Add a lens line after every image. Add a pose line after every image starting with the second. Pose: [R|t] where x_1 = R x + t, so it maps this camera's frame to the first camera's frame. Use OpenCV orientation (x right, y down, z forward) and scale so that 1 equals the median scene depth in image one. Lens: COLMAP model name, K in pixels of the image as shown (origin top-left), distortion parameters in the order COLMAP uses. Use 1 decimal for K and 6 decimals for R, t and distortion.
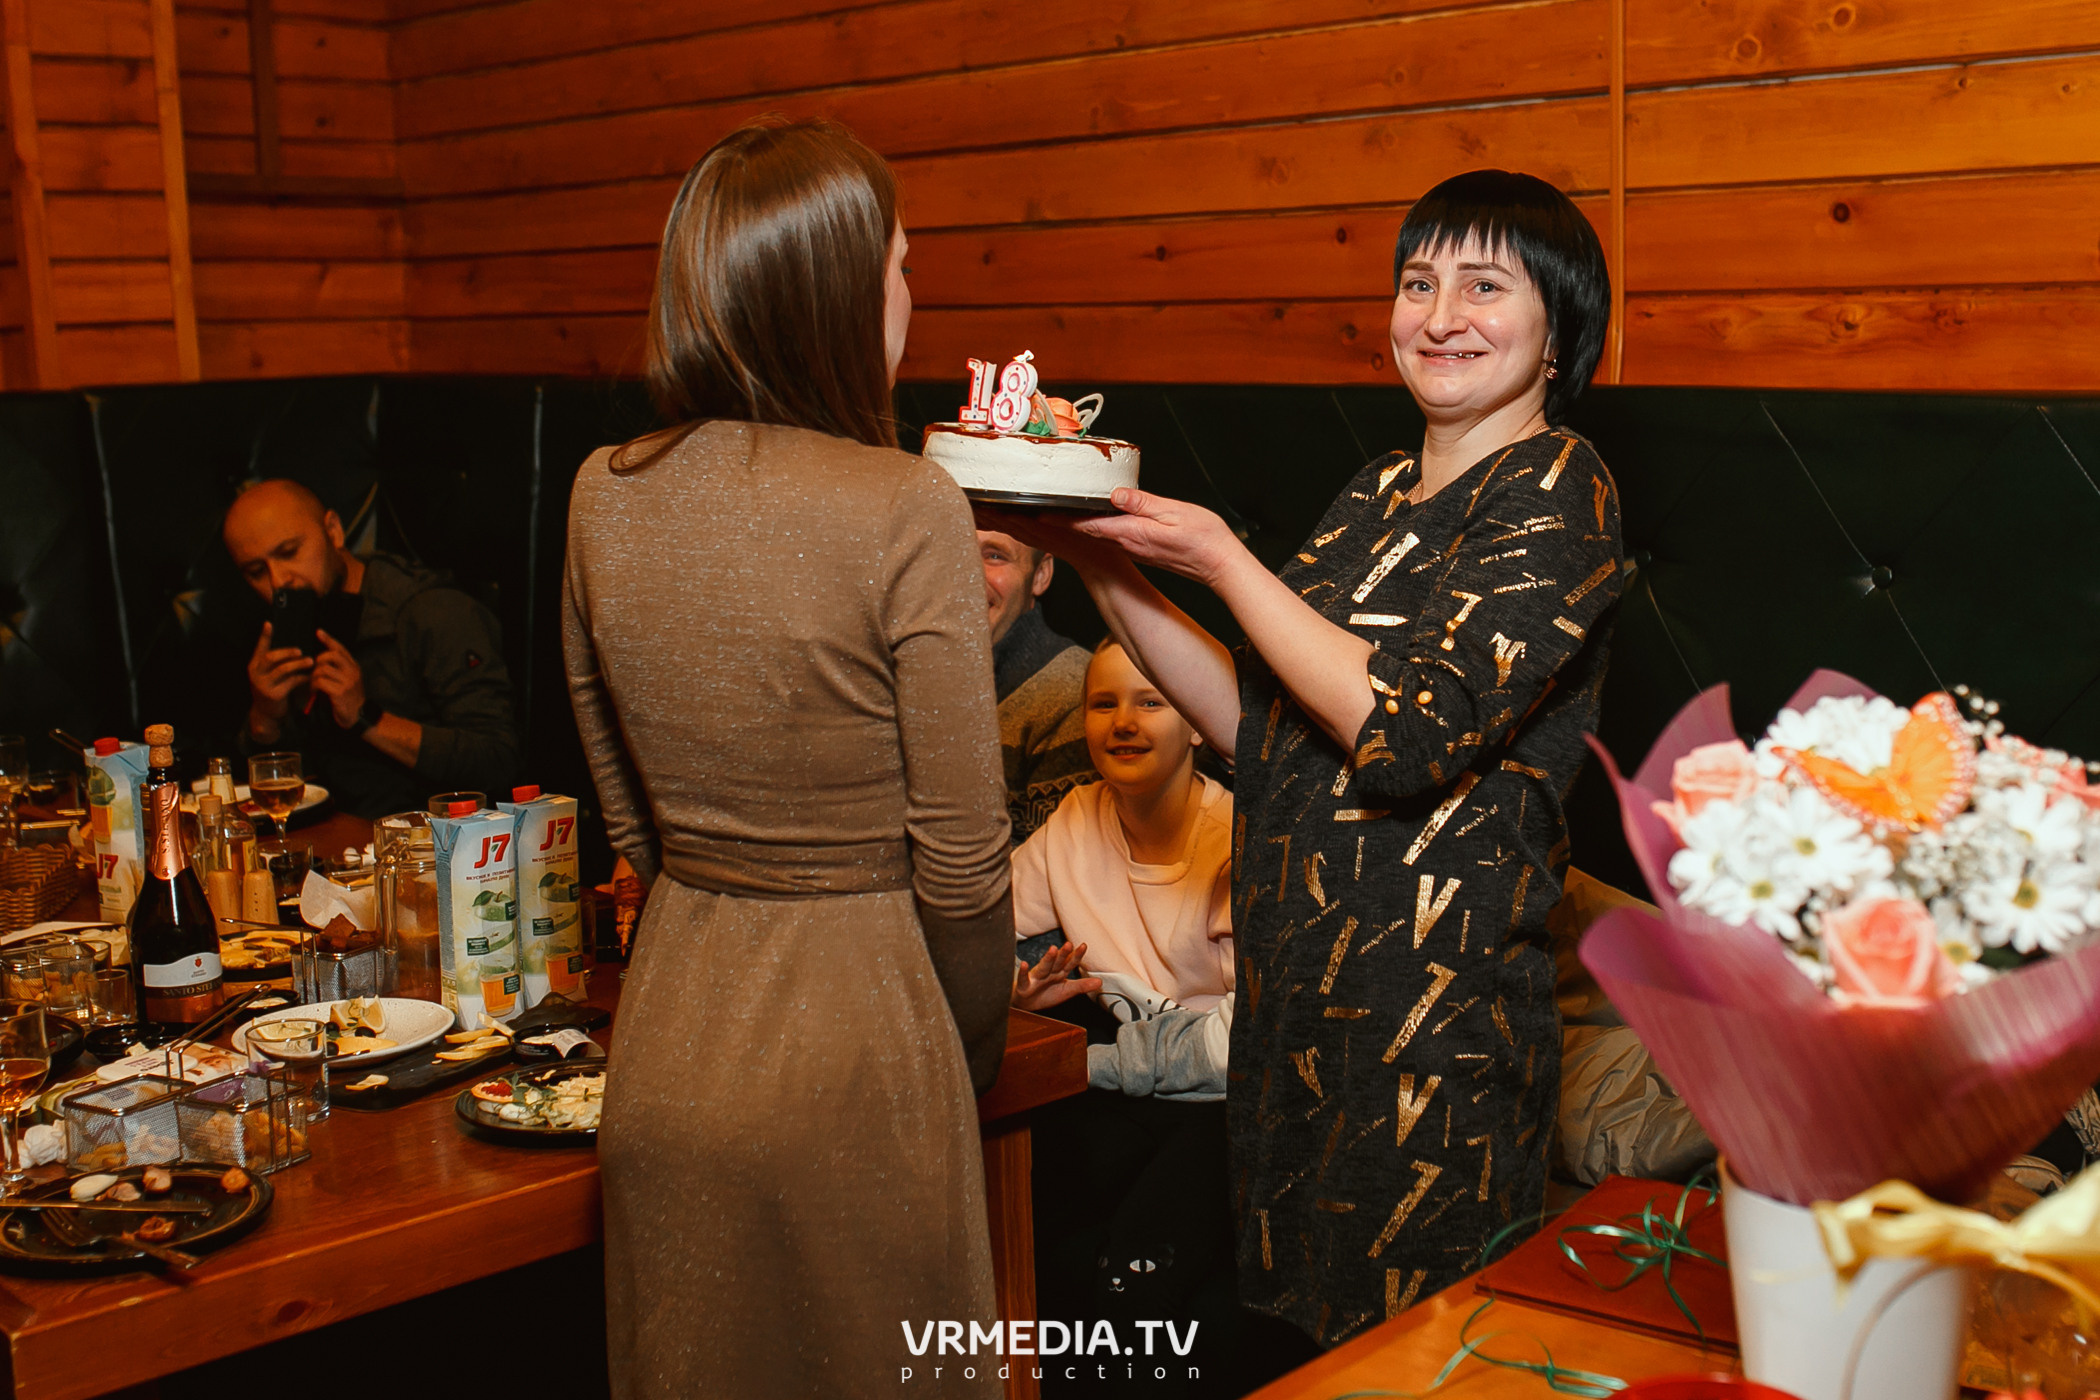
lens RADIAL K [[2182.7, 0, 1050.0], [0, 2182.7, 700.0], [0, 0, 1]] dist [-0.024521, 0.023687]
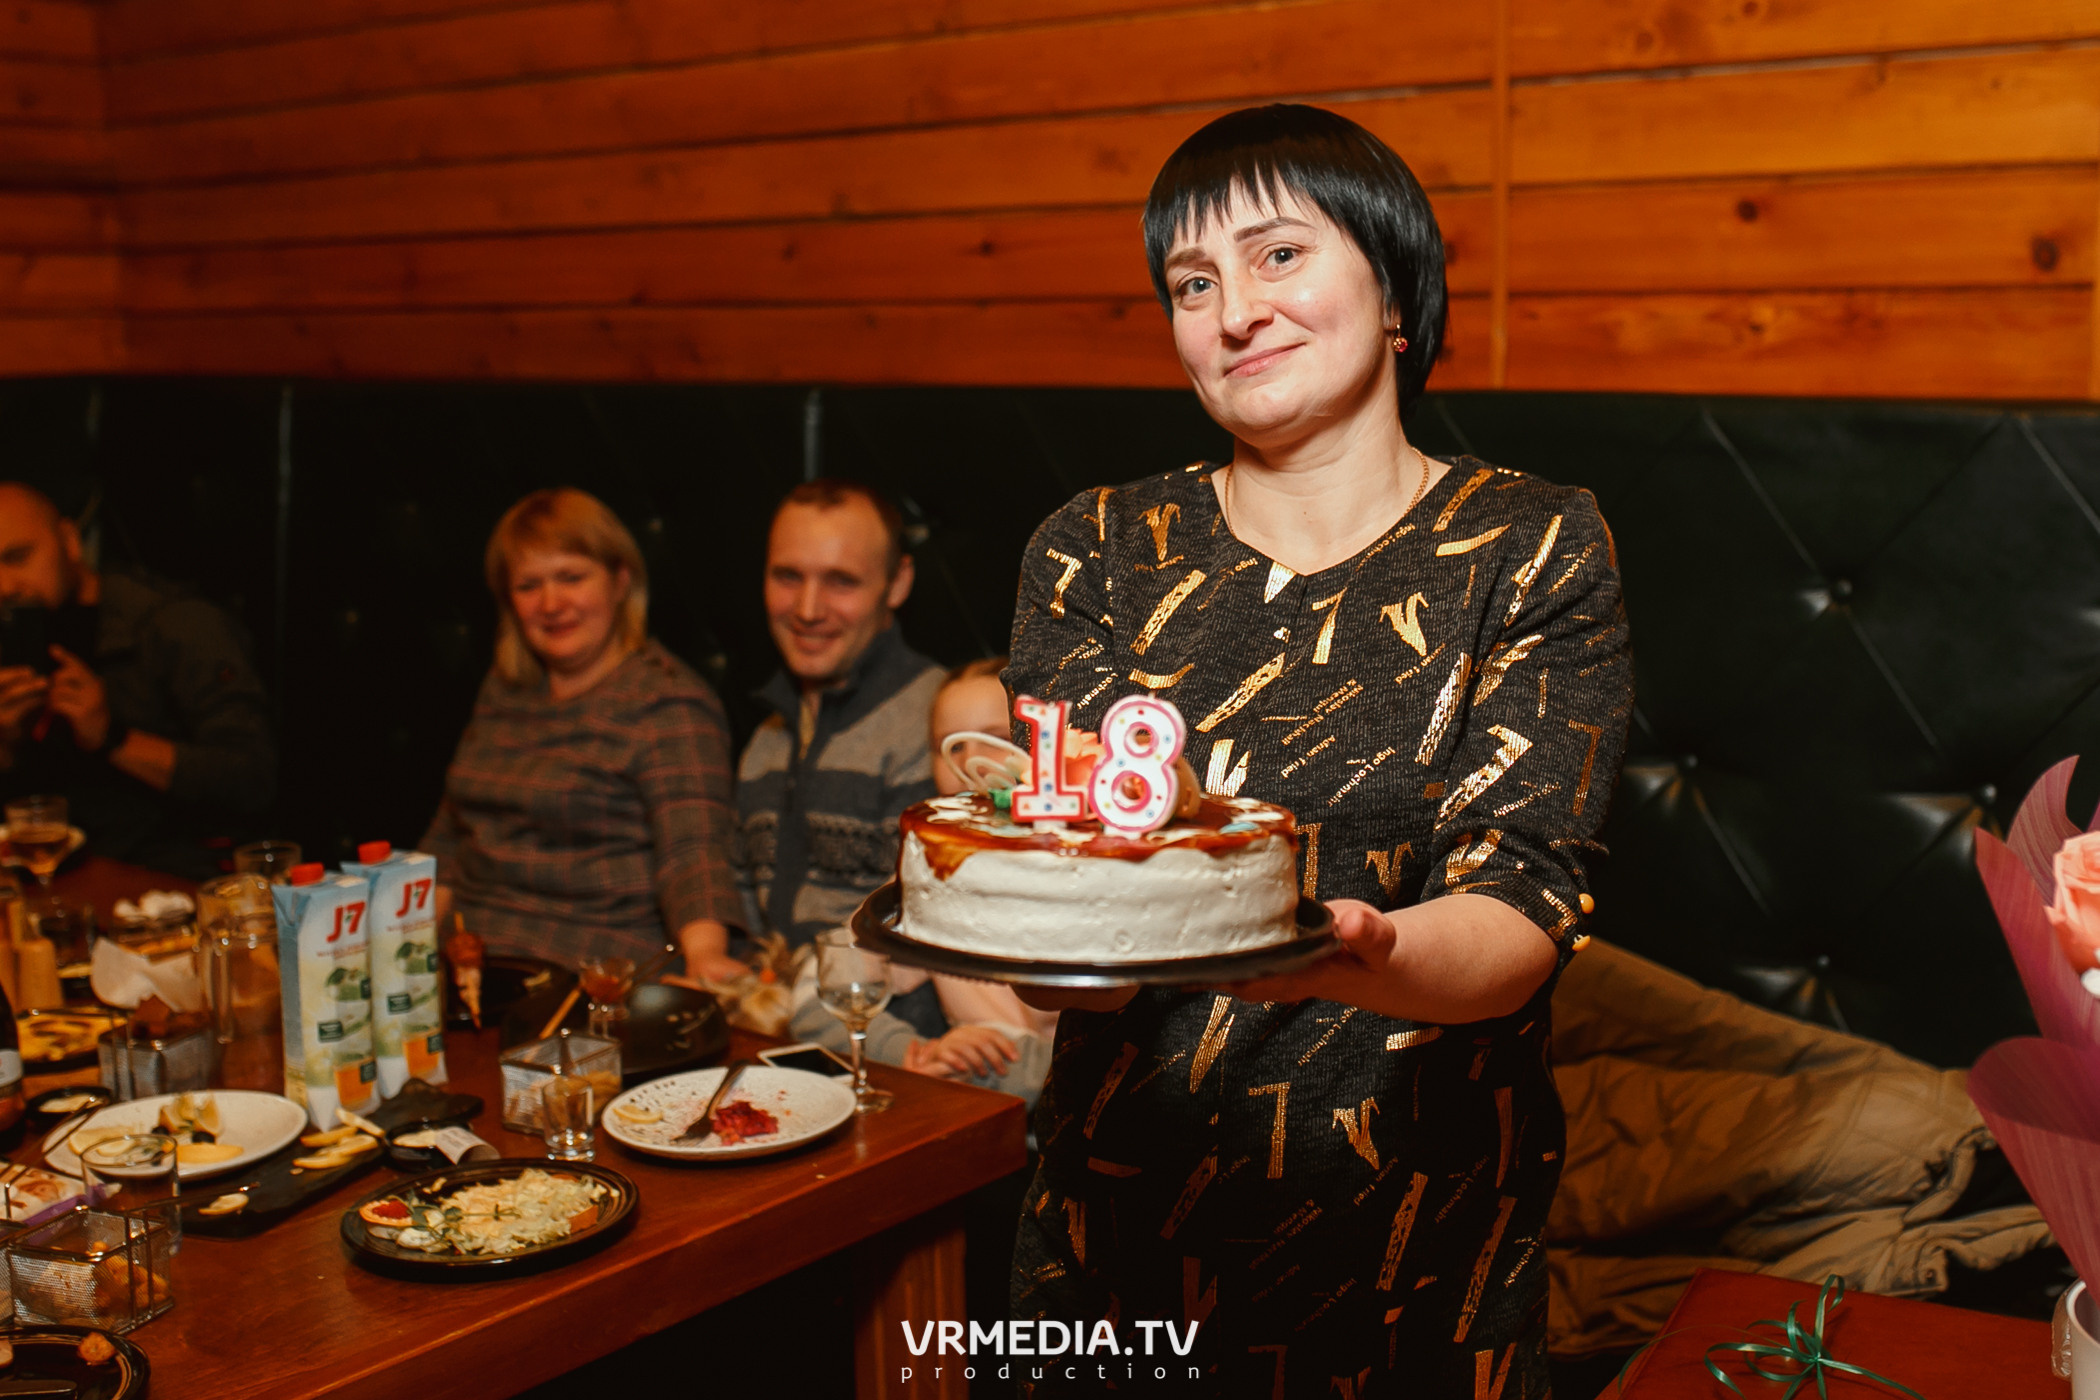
lens RADIAL K [[2182.7, 0, 1050.0], [0, 2182.7, 700.0], [0, 0, 1]] dist [-0.024521, 0.023687]
pose [[0.991880, -0.016701, 0.126073, -0.079488], [0.016675, 0.999860, 0.001265, -0.015110], [-0.126077, 0.000847, 0.992020, 0.091686]]
